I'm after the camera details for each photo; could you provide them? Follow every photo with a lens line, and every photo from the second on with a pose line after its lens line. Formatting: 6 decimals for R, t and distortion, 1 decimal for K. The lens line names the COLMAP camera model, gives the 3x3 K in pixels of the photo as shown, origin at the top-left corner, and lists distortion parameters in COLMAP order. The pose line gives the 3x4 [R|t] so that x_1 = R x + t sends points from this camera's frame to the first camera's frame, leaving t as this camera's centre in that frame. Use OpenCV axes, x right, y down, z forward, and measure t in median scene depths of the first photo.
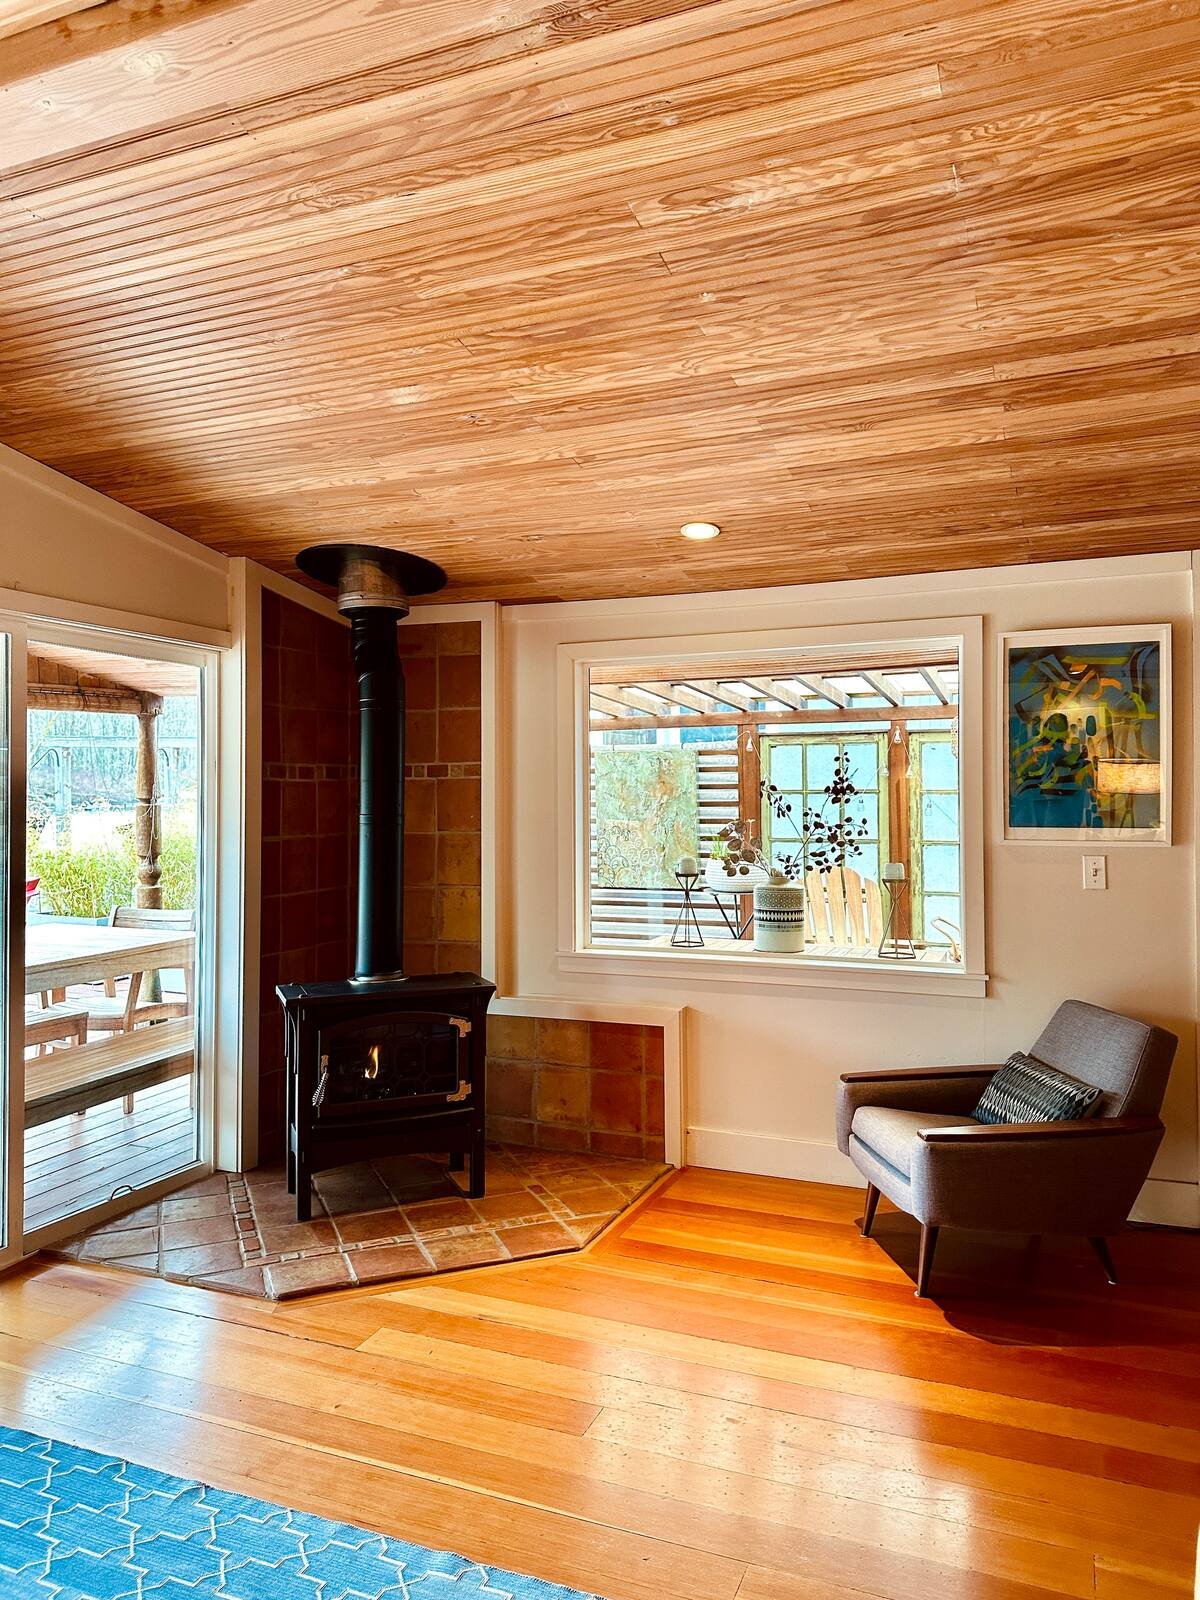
lens RADIAL K [[1084.1, 0, 600.0], [0, 1084.1, 800.0], [0, 0, 1]] dist [0.002313, 0.000296]
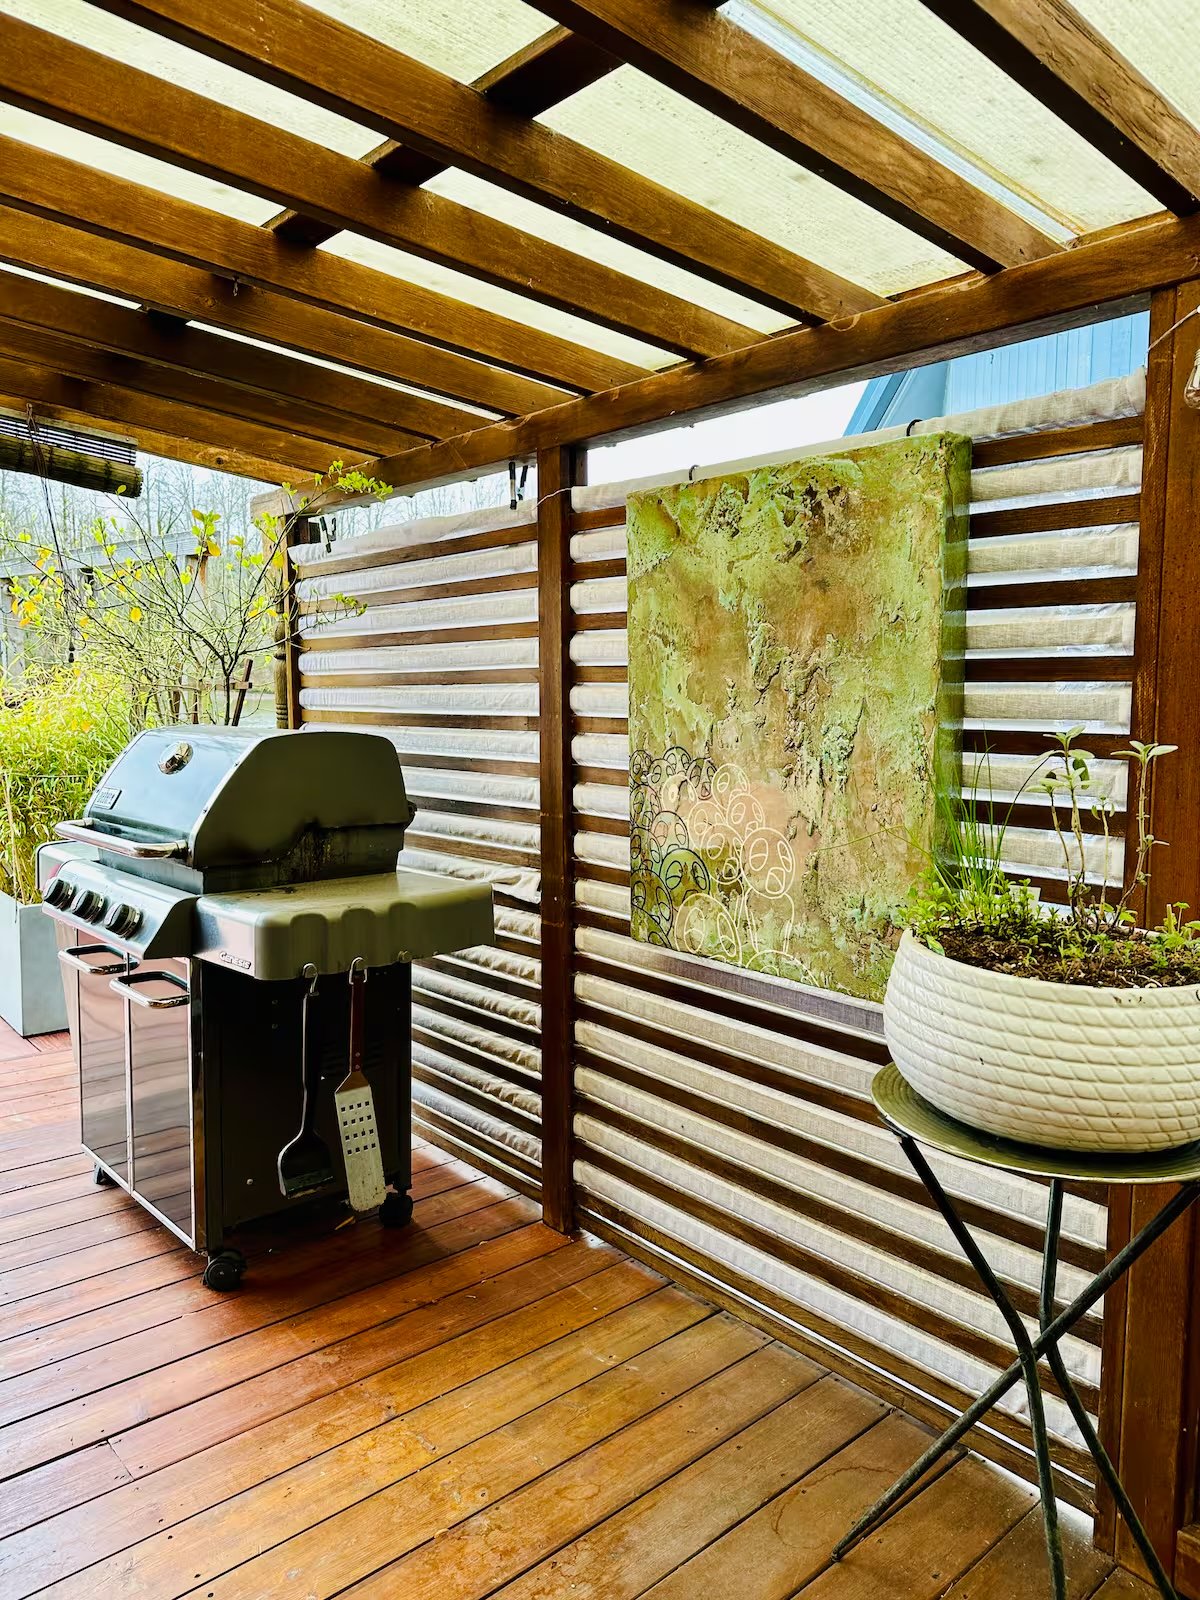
lens RADIAL K [[1084.1, 0, 600.0], [0, 1084.1, 800.0], [0, 0, 1]] dist [0.002313, 0.000296]
pose [[0.899527, 0.052630, -0.433683, 0.125308], [-0.005637, 0.994032, 0.108939, 0.006851], [0.436829, -0.095549, 0.894456, 0.739712]]
